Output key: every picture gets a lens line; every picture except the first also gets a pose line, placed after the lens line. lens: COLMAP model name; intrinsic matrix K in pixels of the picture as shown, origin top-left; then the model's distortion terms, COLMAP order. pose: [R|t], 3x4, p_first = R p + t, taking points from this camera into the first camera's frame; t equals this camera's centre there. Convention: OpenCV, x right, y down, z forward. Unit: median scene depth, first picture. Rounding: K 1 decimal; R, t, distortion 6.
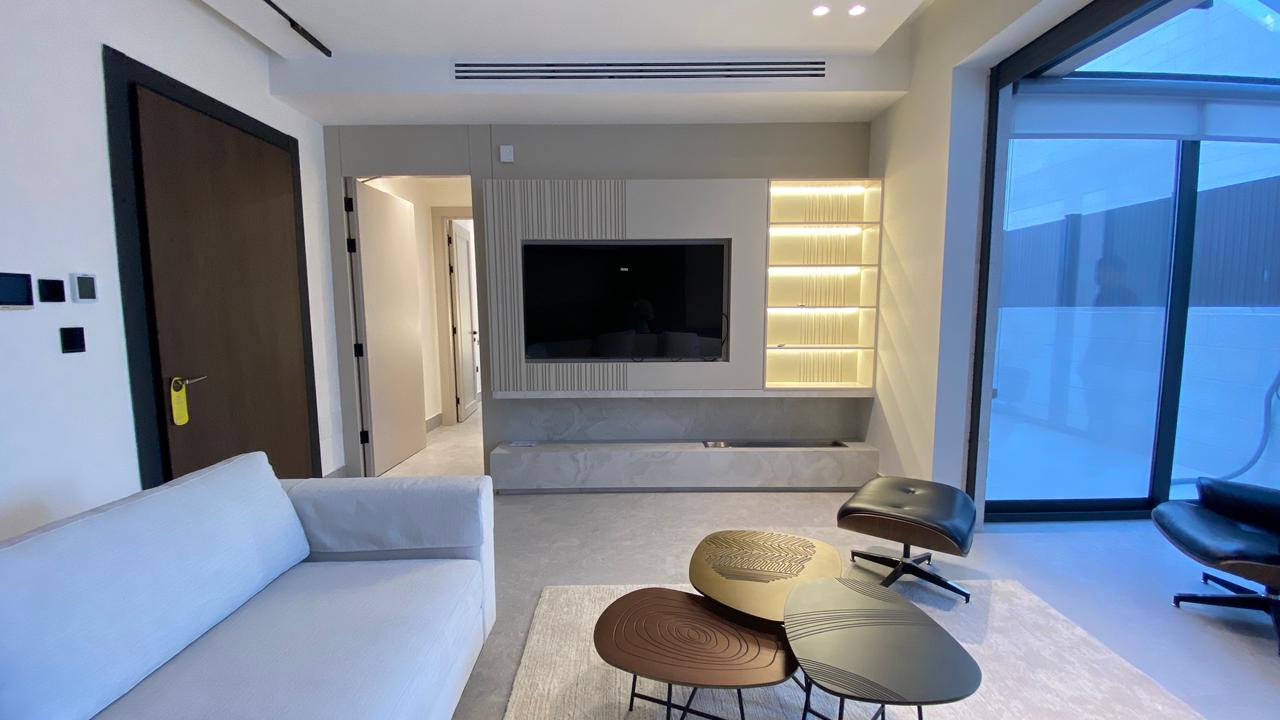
lens RADIAL K [[524.7, 0, 640.0], [0, 524.7, 360.0], [0, 0, 1]] dist [0.000095, -0.000072]
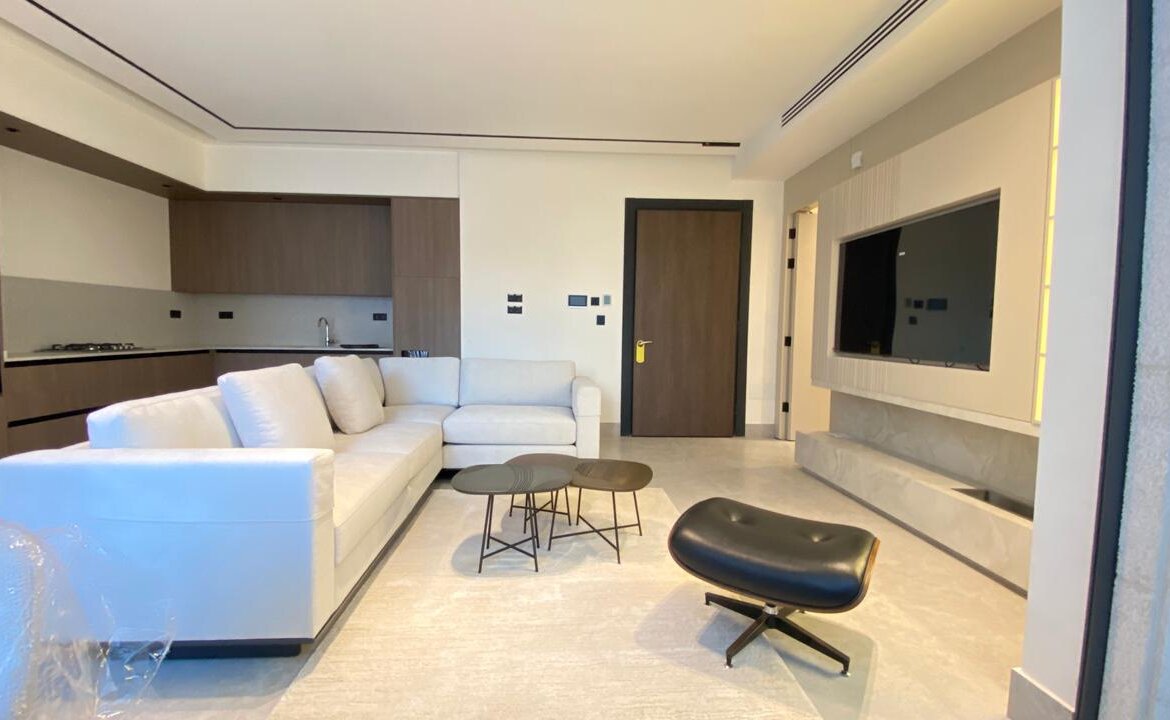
lens RADIAL K [[511.8, 0, 581.2], [0, 511.8, 371.3], [0, 0, 1]] dist [-0.001057, -0.000136]
pose [[0.030262, 0.092967, -0.995209, 1.079204], [-0.110394, 0.989885, 0.089113, -0.001712], [0.993427, 0.107168, 0.040219, 0.608803]]
